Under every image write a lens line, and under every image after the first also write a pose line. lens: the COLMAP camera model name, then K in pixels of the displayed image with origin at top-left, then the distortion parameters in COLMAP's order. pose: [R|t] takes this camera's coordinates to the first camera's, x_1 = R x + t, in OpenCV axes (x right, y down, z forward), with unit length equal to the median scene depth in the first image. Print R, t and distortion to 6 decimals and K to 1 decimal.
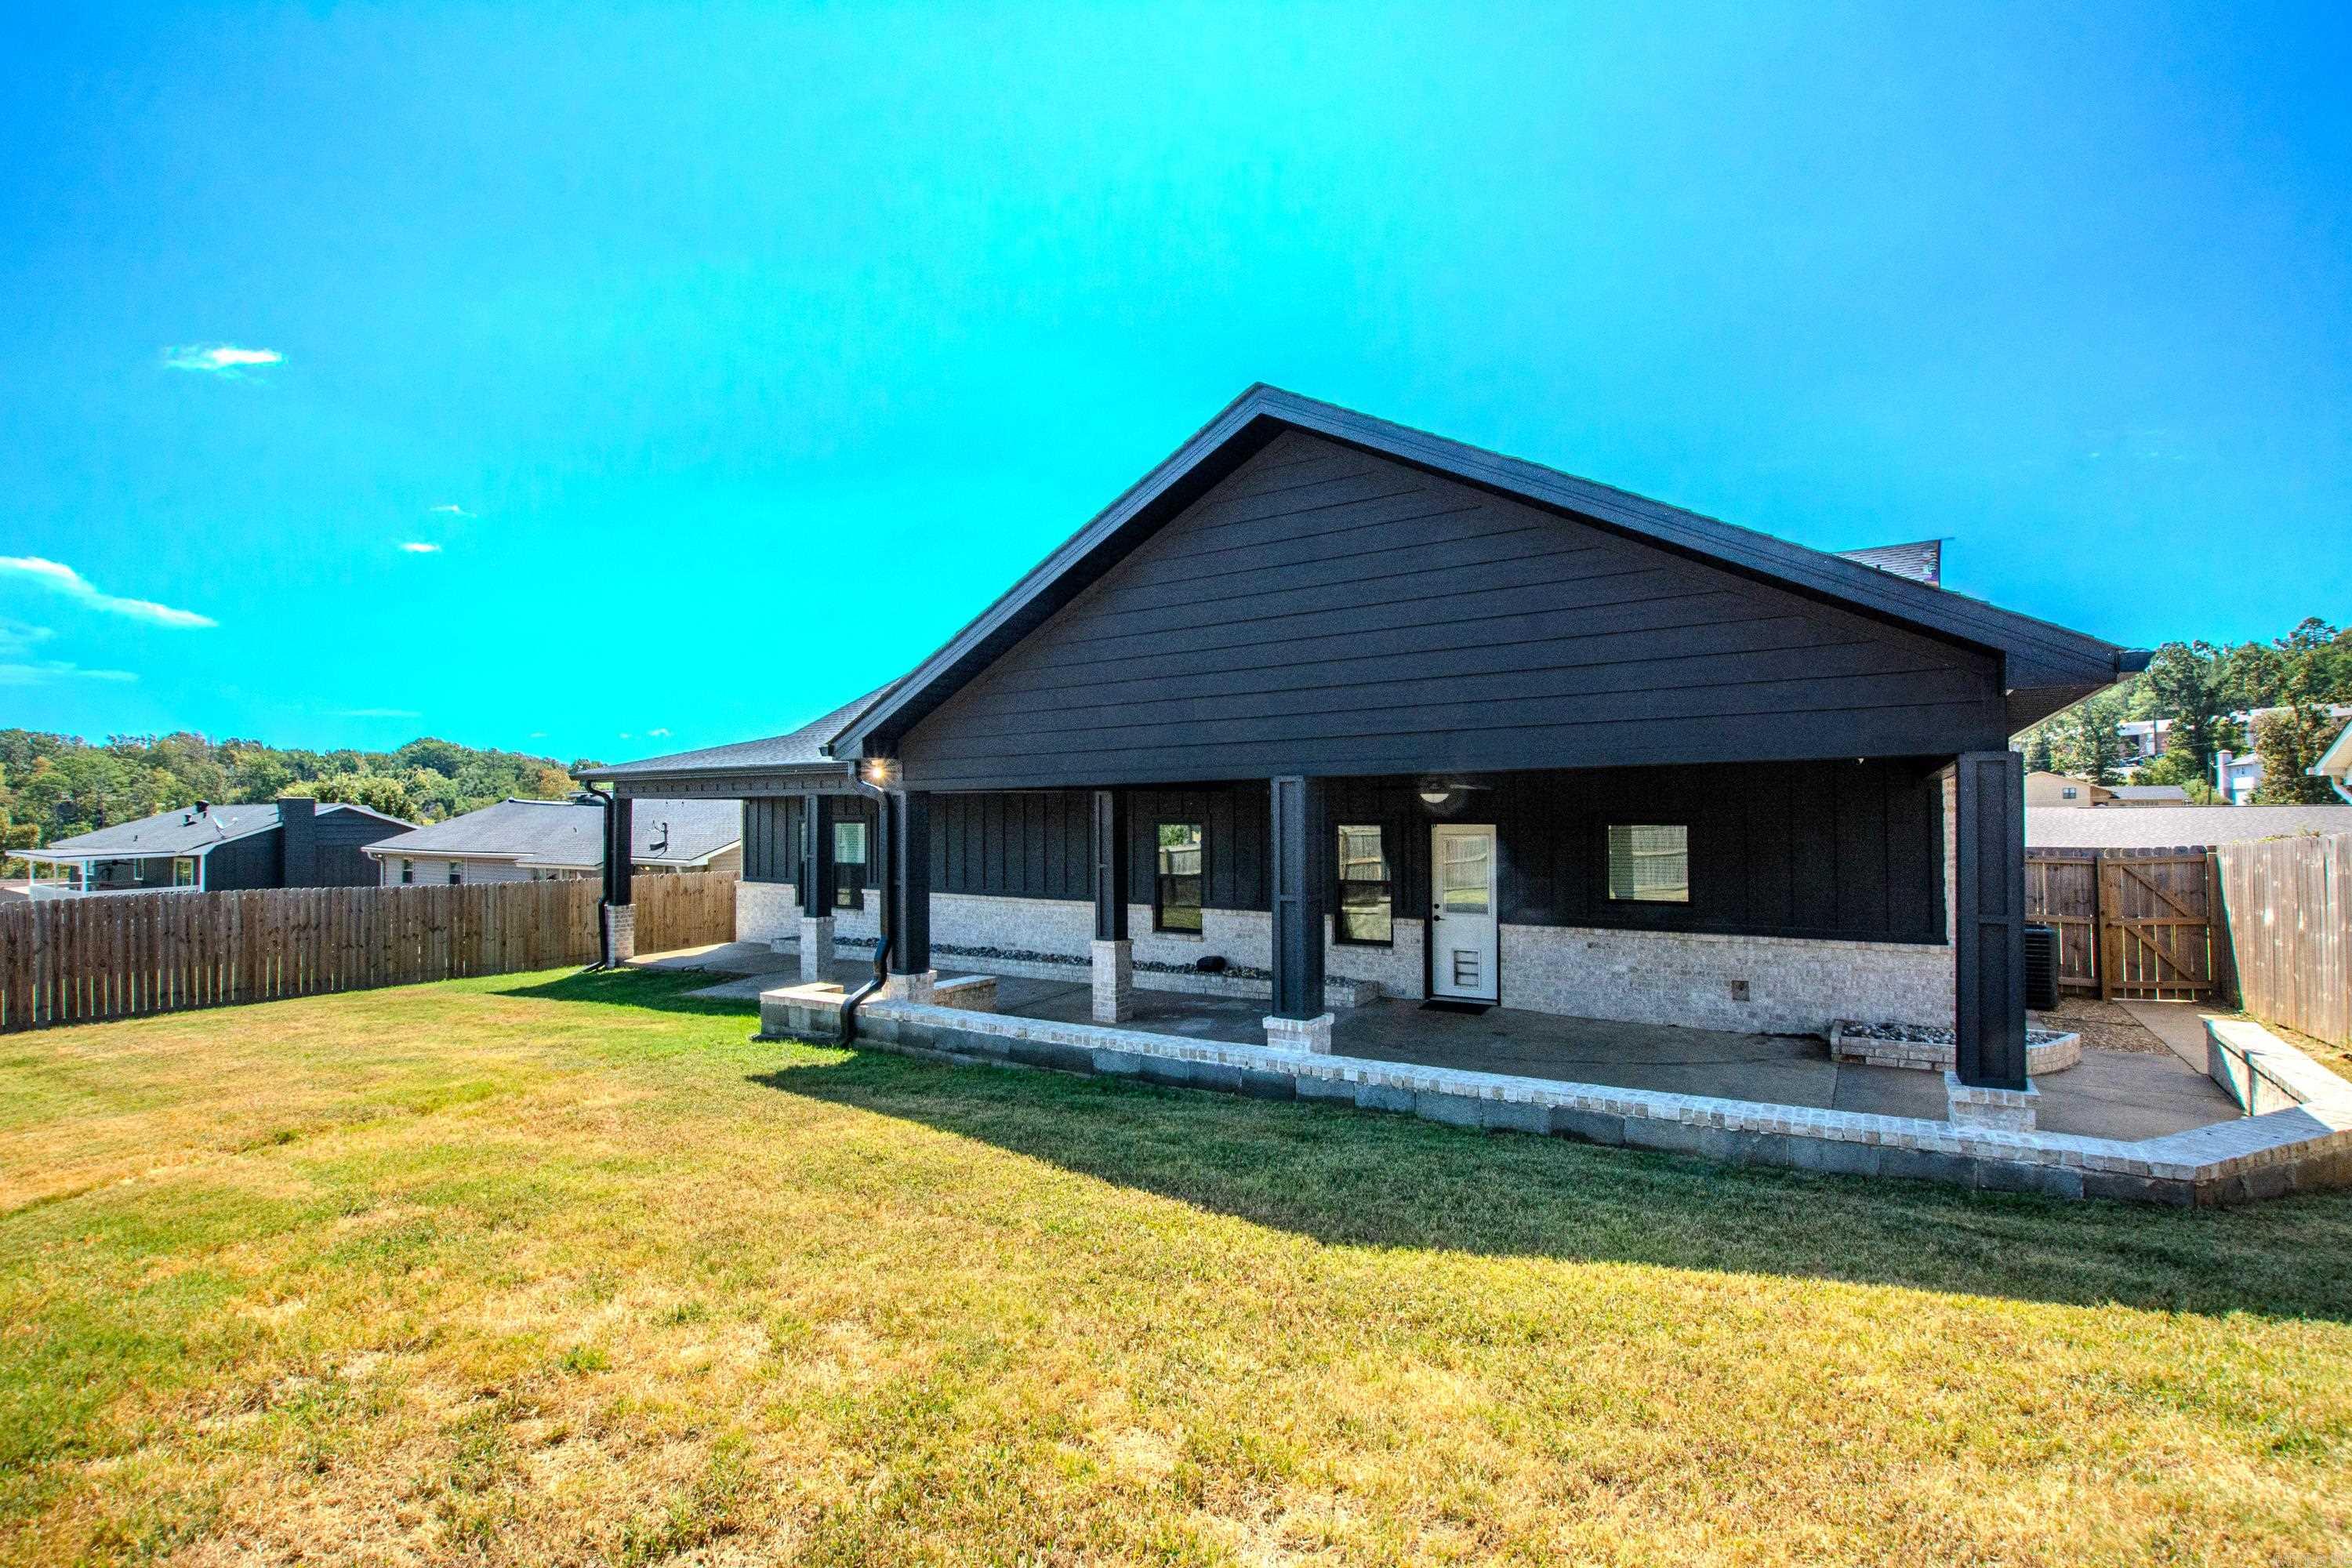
lens RADIAL K [[1032.6, 0, 1221.0], [0, 1032.6, 781.3], [0, 0, 1]] dist [-0.035683, 0.006106]
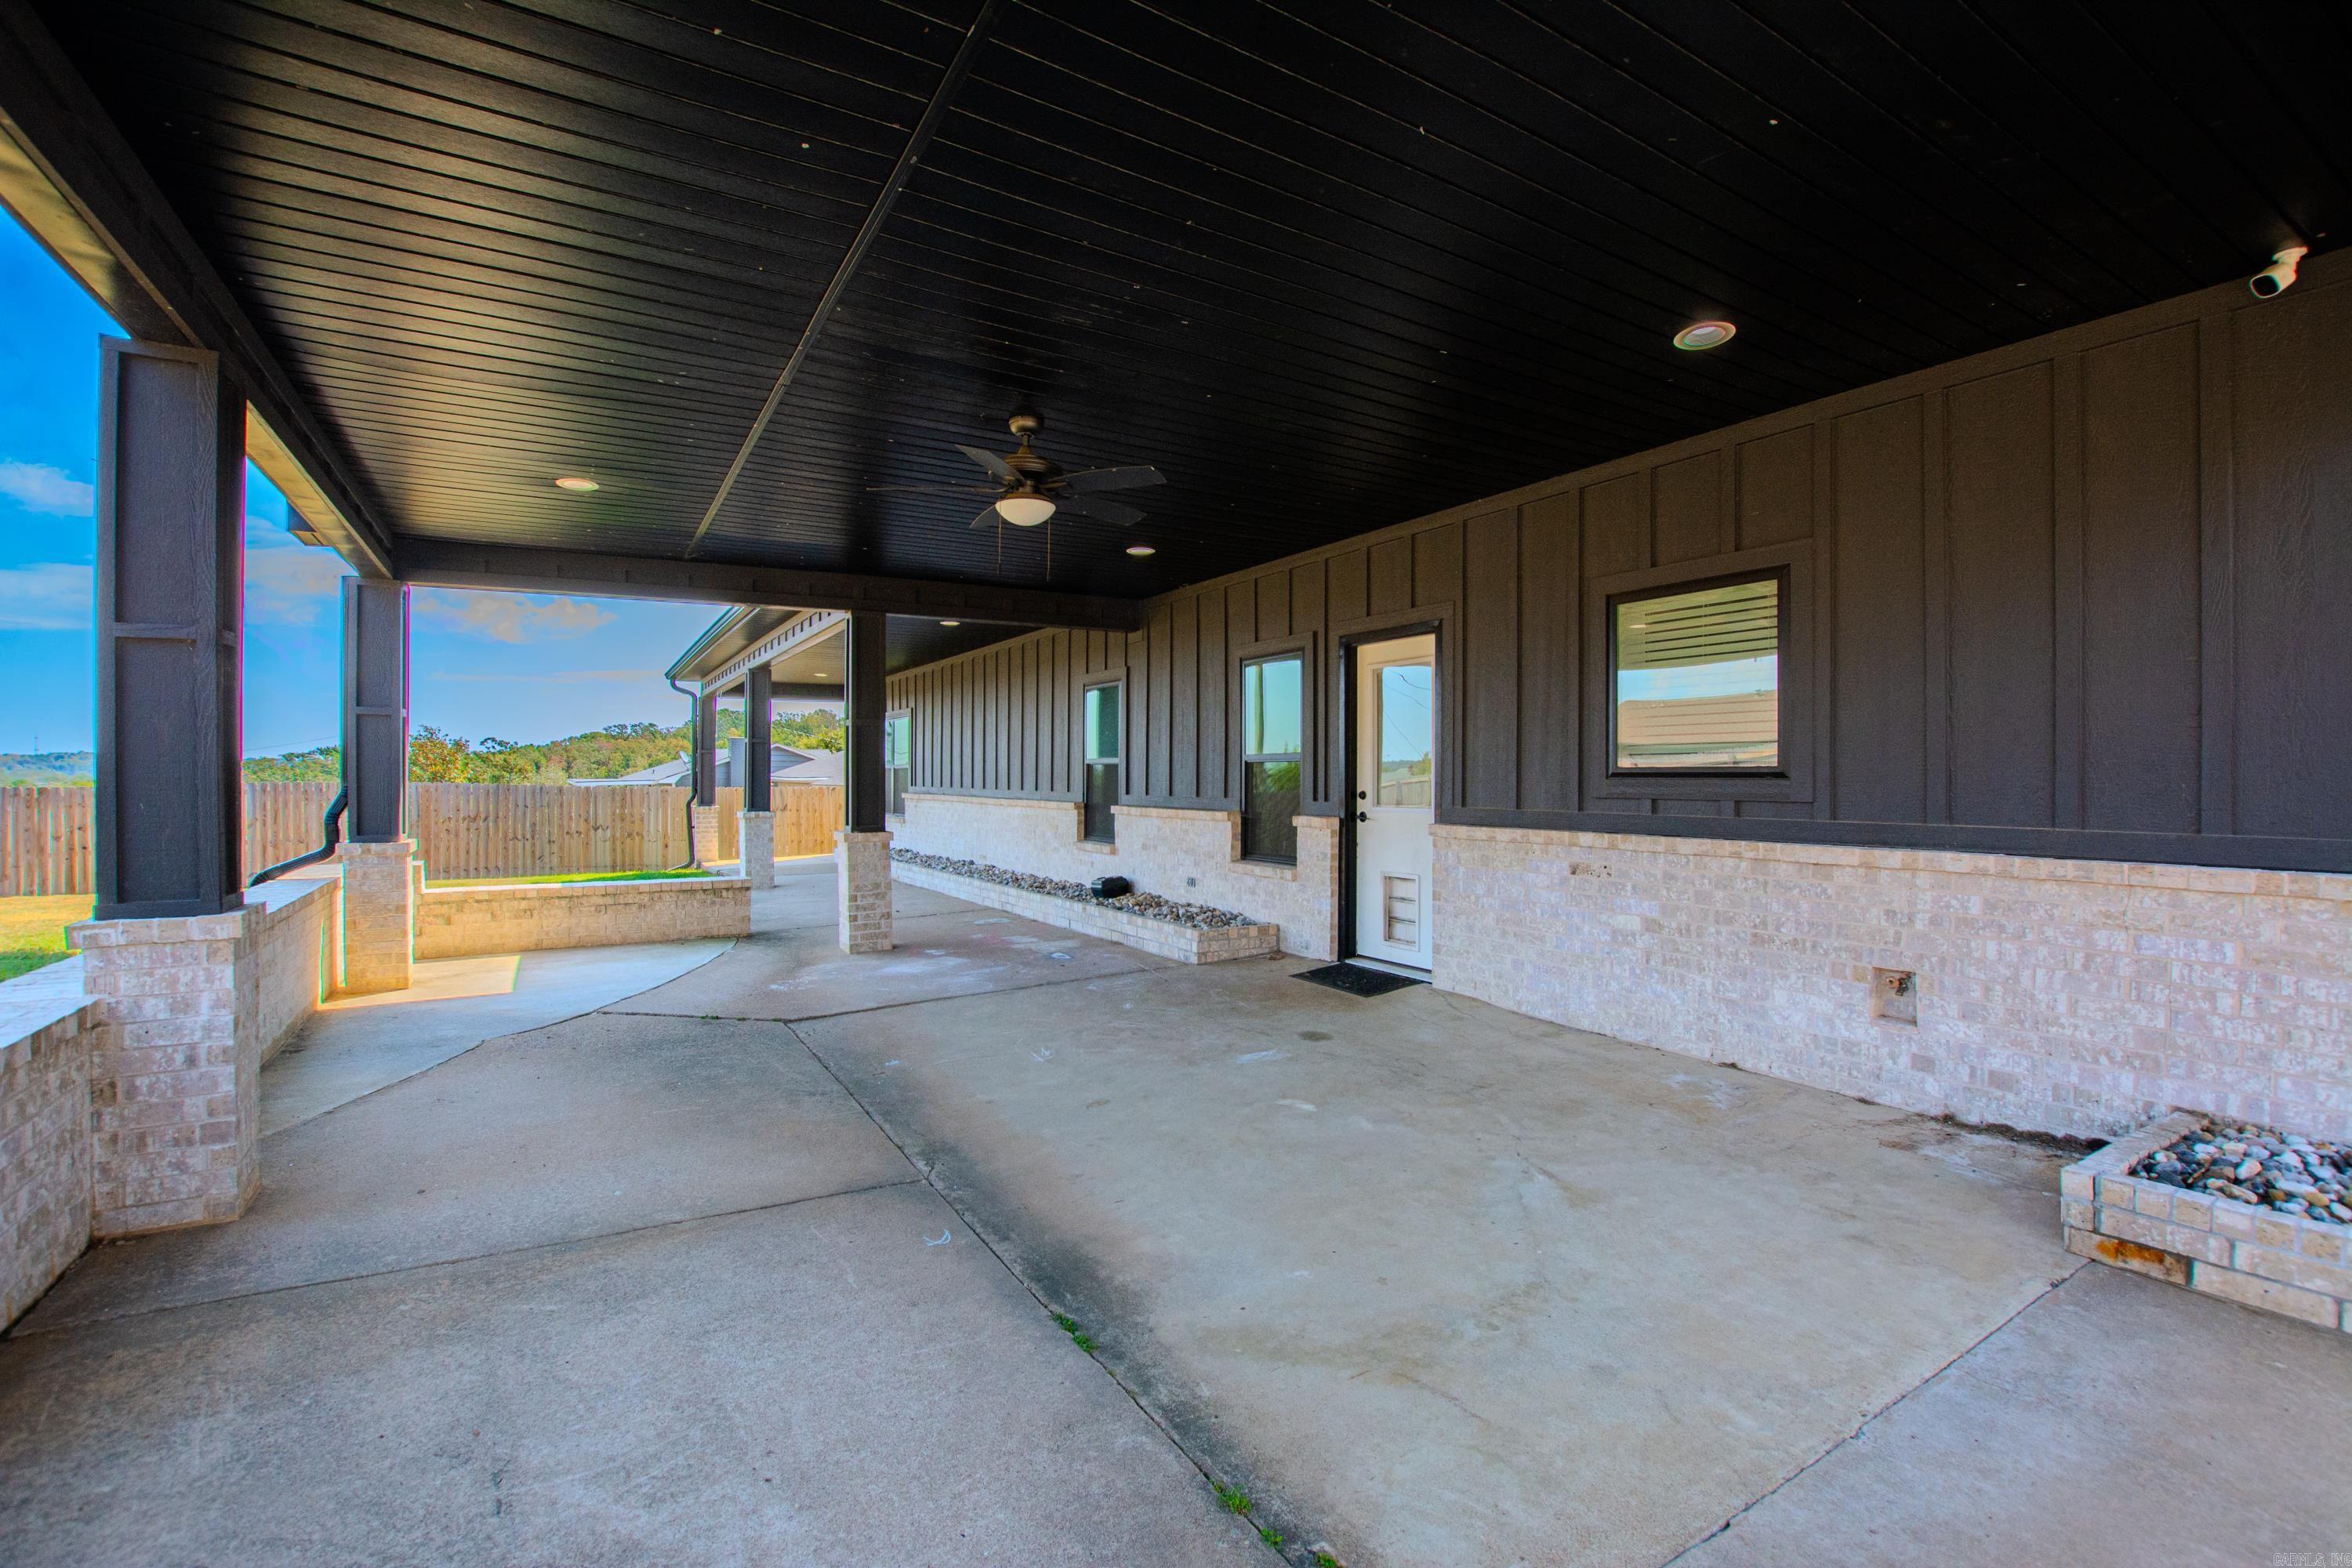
lens RADIAL K [[1032.6, 0, 1221.0], [0, 1032.6, 781.3], [0, 0, 1]] dist [-0.035683, 0.006106]
pose [[0.903122, 0.009360, -0.429282, 0.400007], [0.006192, 0.999374, 0.034818, 0.100647], [0.429340, -0.034103, 0.902499, 0.504854]]
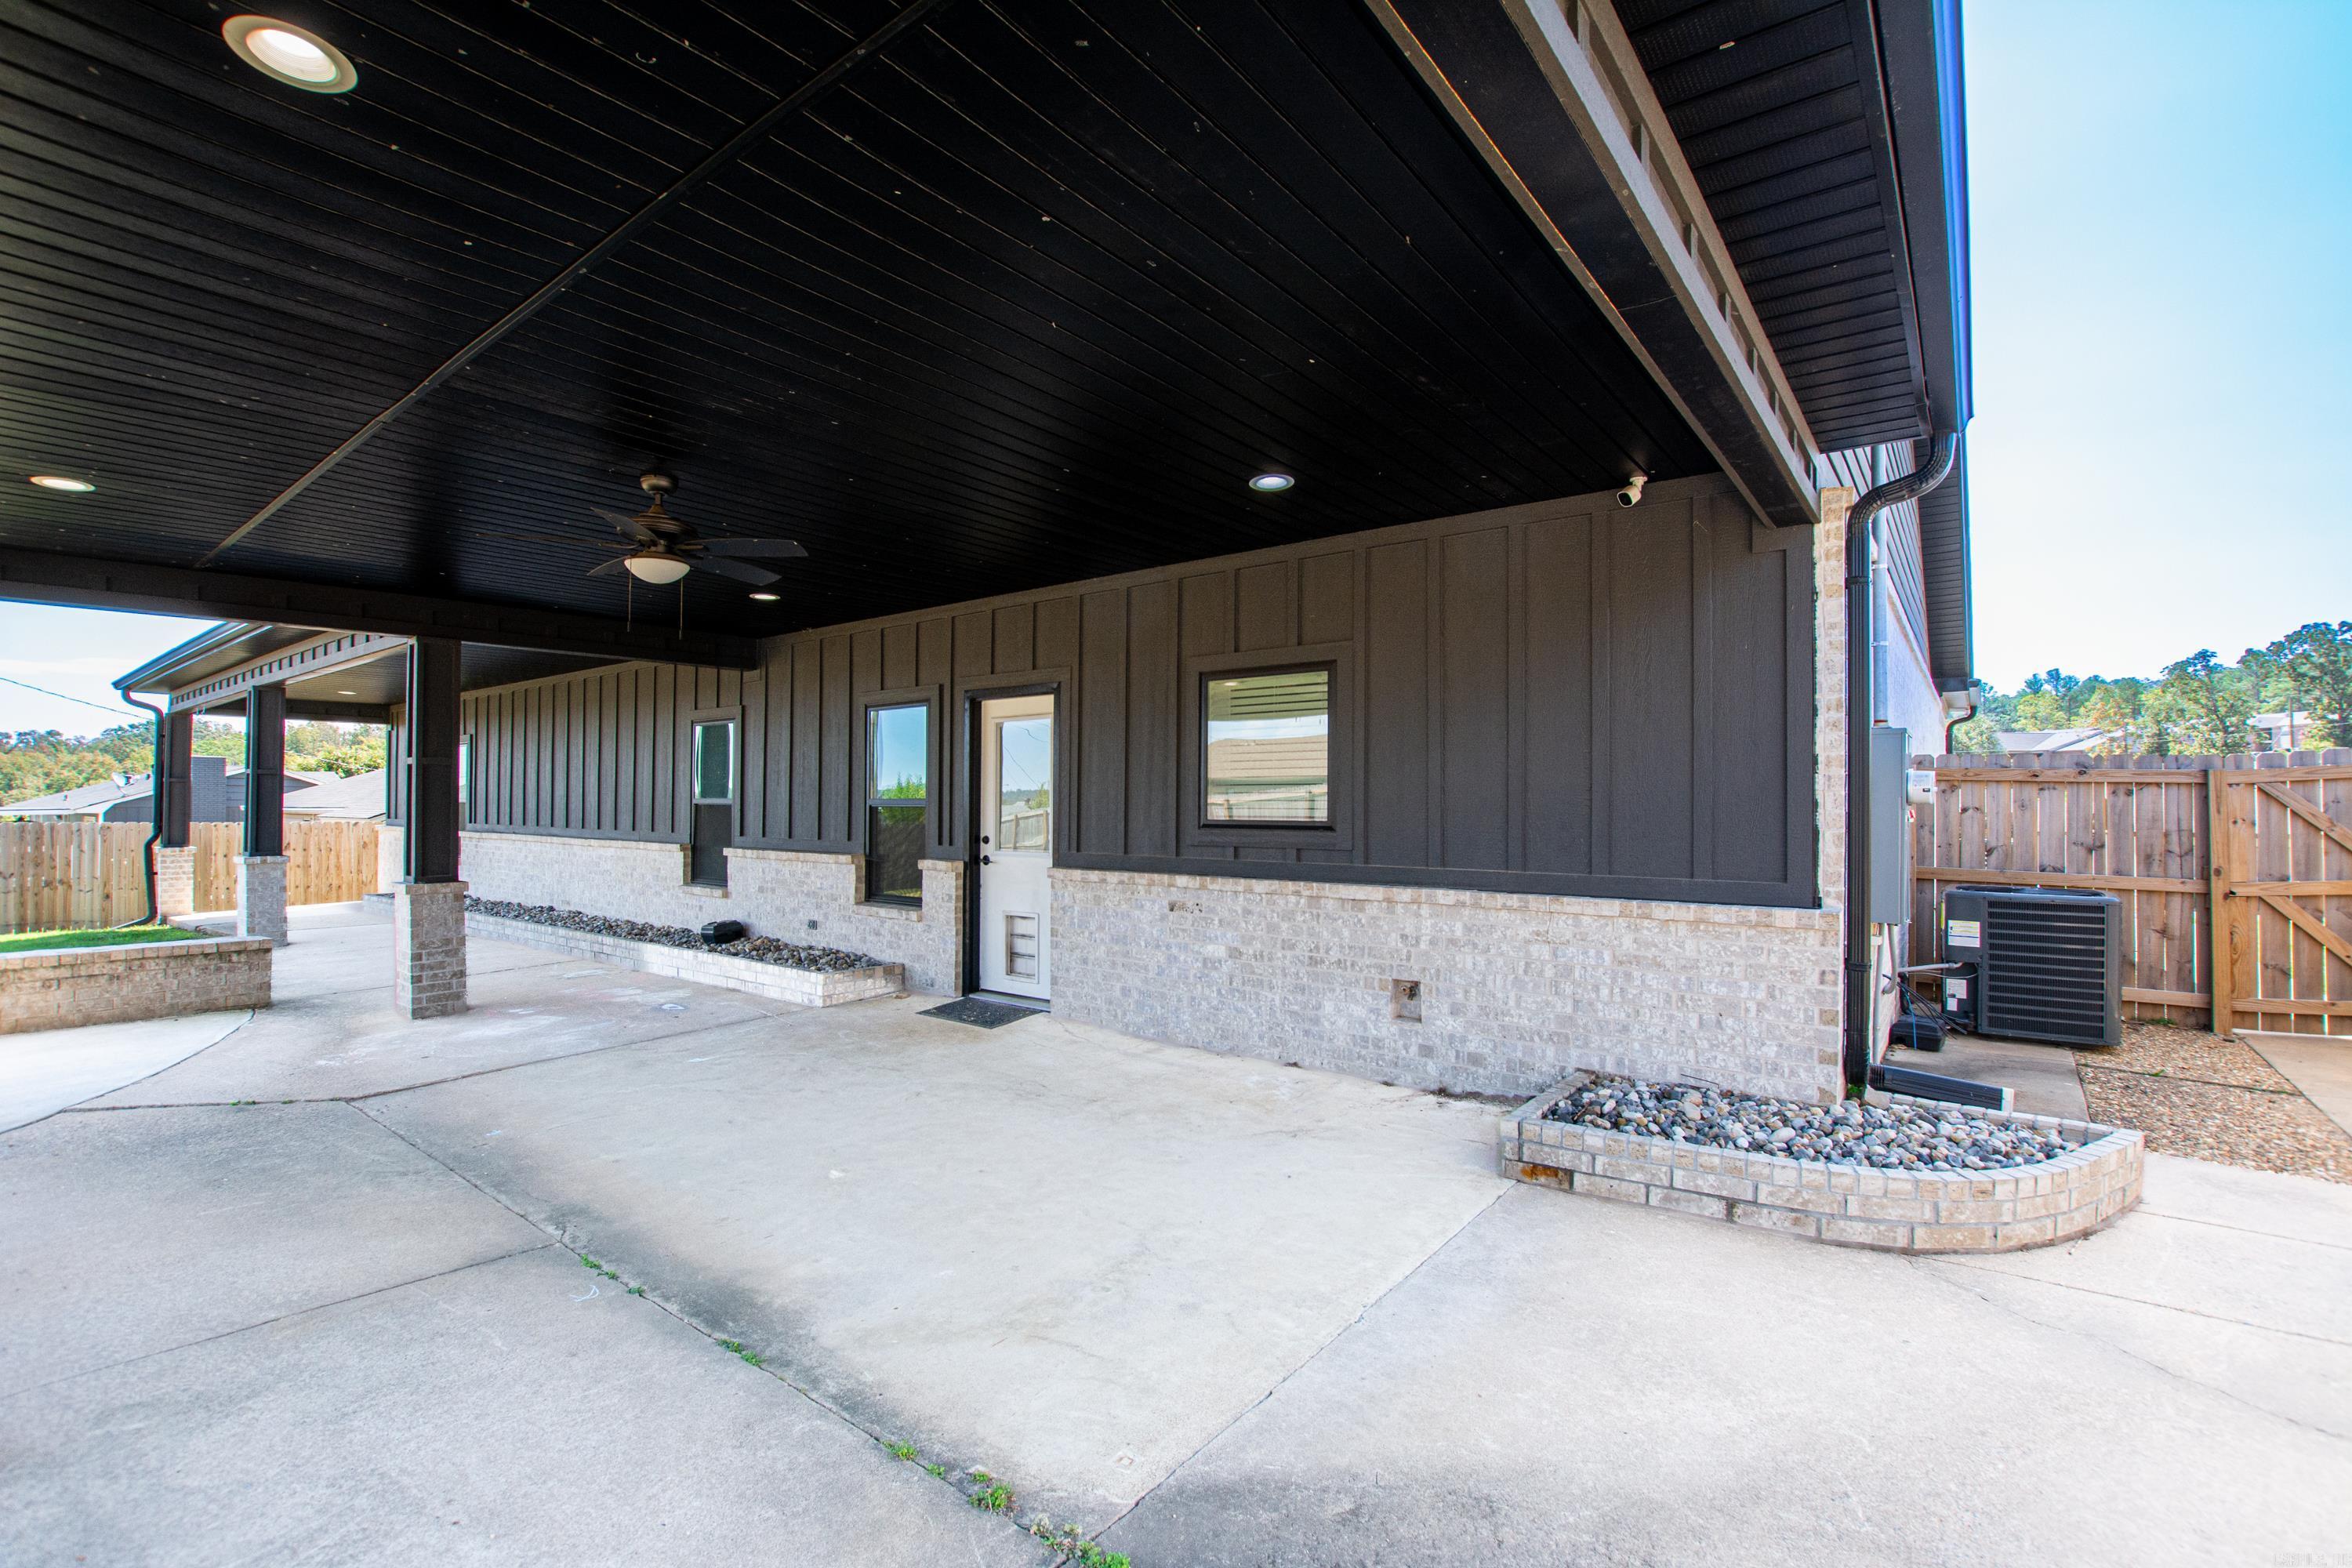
lens RADIAL K [[1019.8, 0, 1209.8], [0, 1019.8, 785.2], [0, 0, 1]] dist [-0.036767, 0.006118]
pose [[0.996513, 0.008348, -0.083016, 0.408546], [-0.007445, 0.999910, 0.011180, 0.087899], [0.083102, -0.010523, 0.996485, 0.459898]]
